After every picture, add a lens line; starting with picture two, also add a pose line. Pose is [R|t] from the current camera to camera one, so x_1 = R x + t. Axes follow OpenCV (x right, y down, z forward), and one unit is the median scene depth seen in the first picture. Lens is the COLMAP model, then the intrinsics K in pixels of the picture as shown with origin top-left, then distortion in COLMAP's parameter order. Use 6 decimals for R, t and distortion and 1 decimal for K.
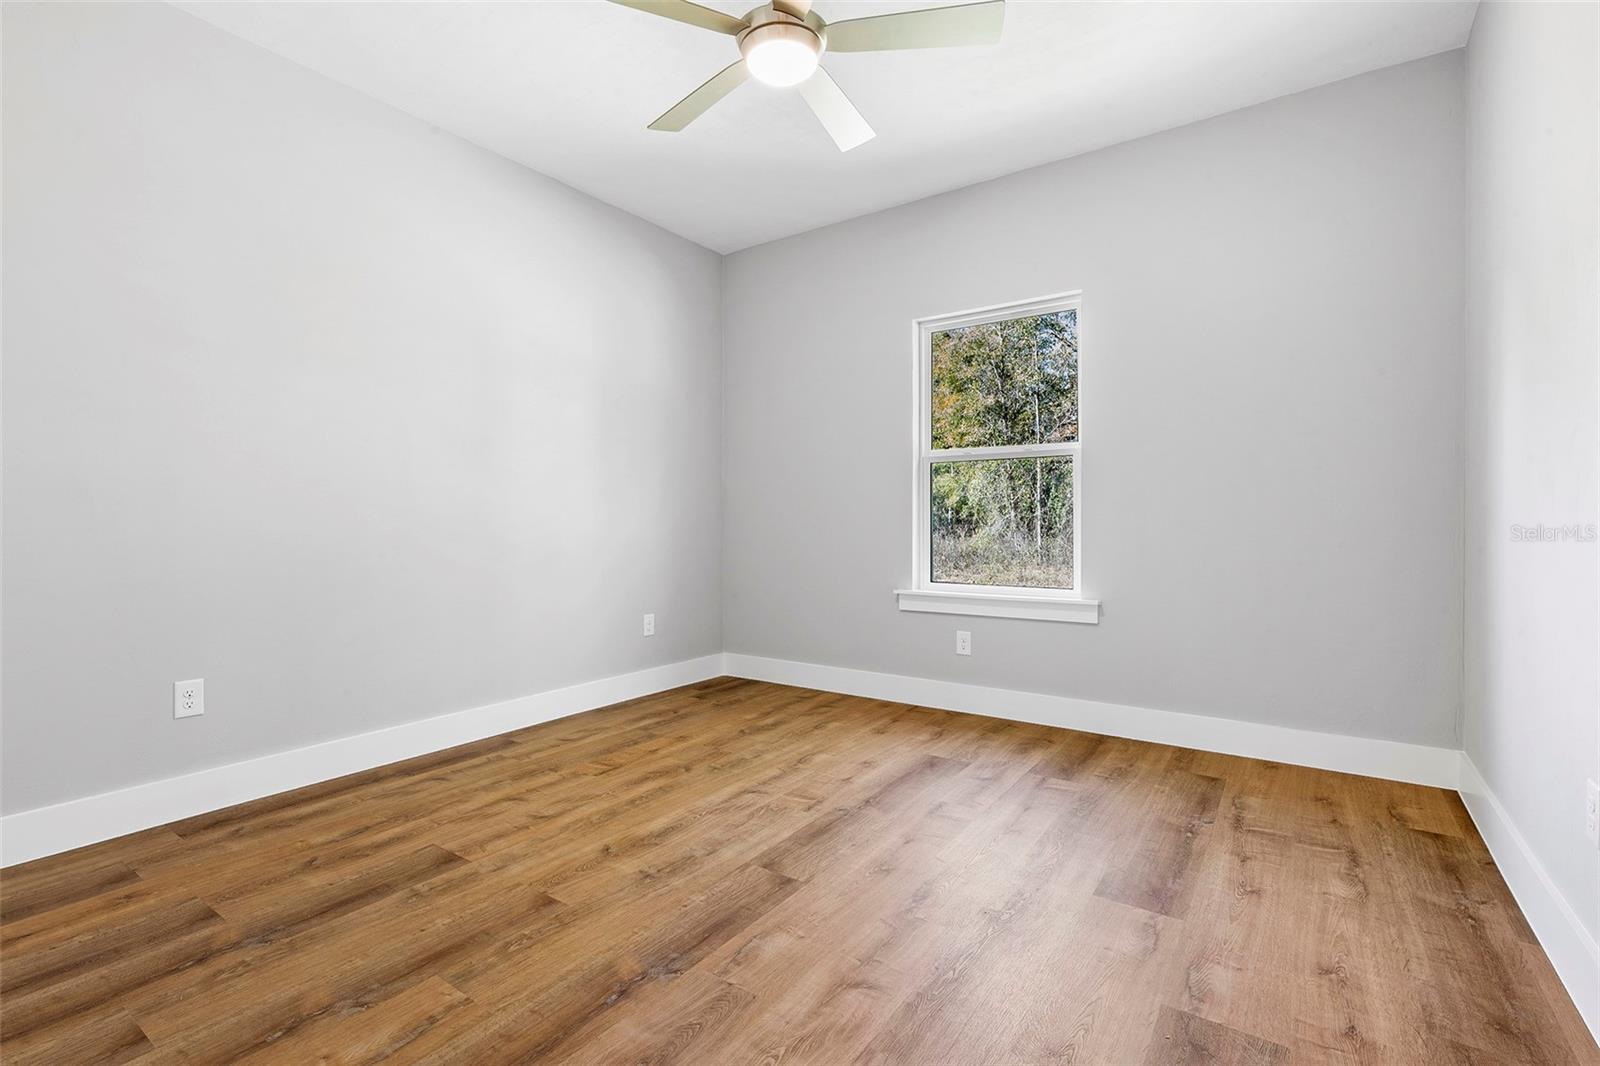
lens RADIAL K [[716.7, 0, 800.3], [0, 716.7, 535.2], [0, 0, 1]] dist [0.002426, -0.000756]
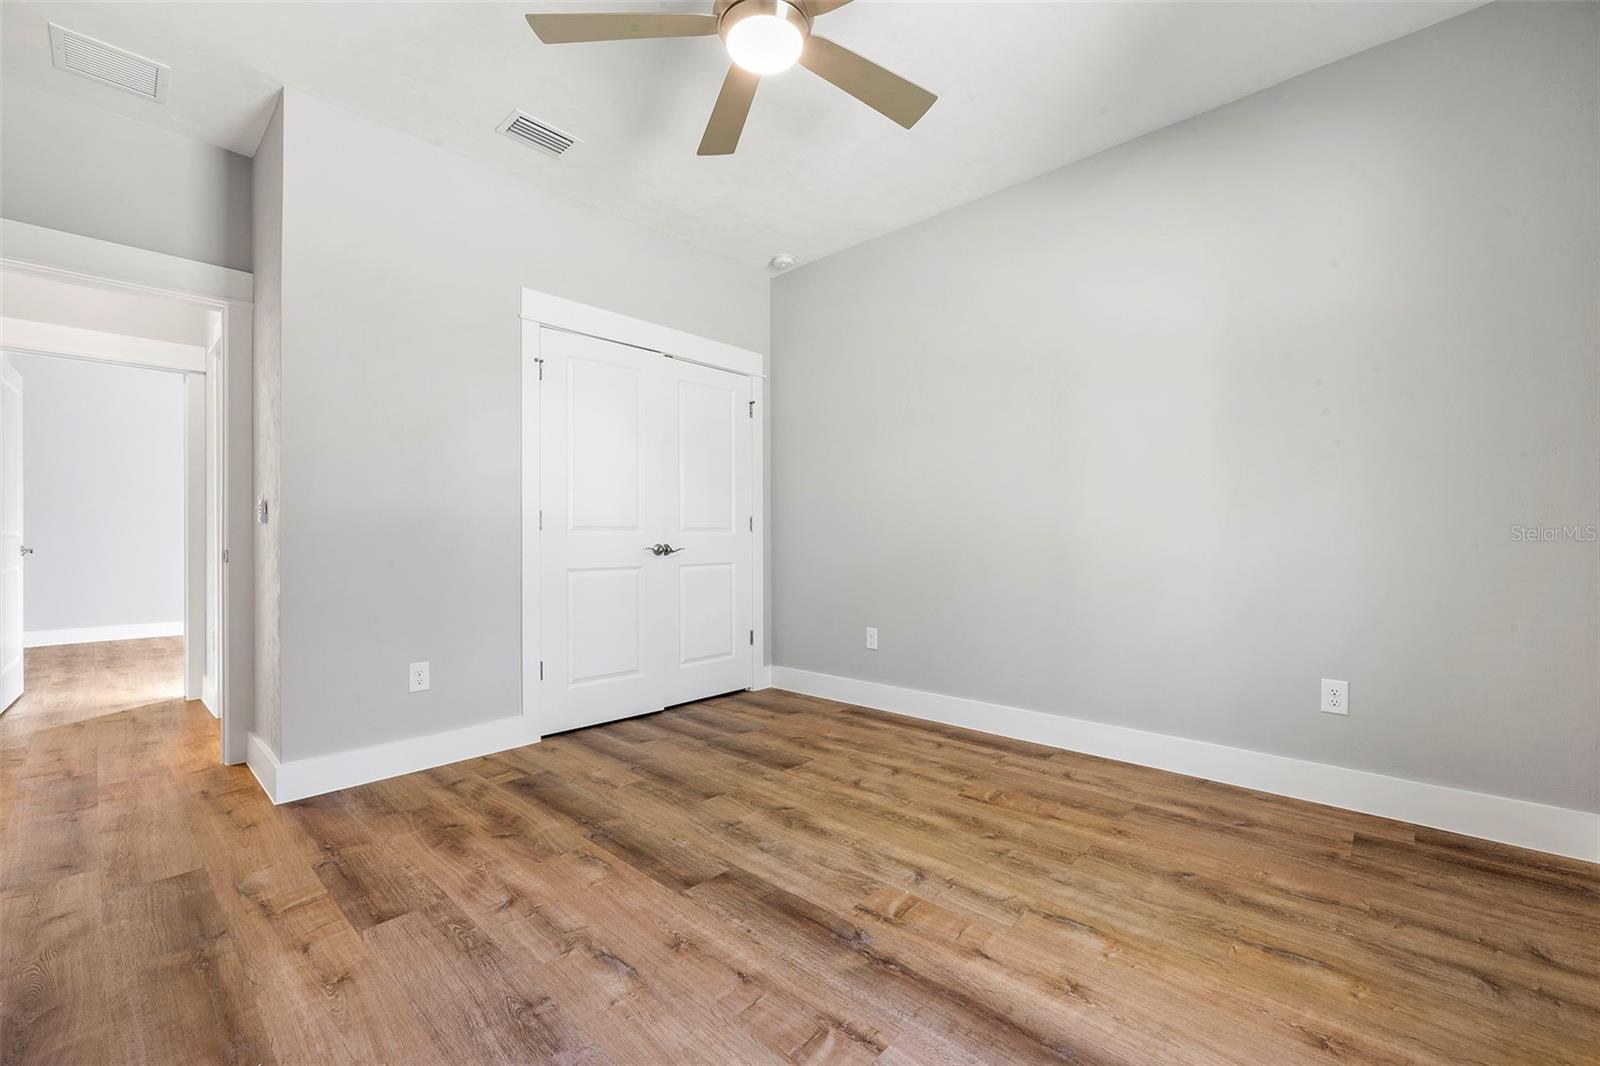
lens RADIAL K [[668.2, 0, 812.2], [0, 668.2, 538.7], [0, 0, 1]] dist [-0.000947, 0.000247]
pose [[-0.130918, 0.007286, -0.991366, 0.699527], [-0.013433, 0.999868, 0.009122, -0.022798], [0.991302, 0.014512, -0.130802, 0.990714]]
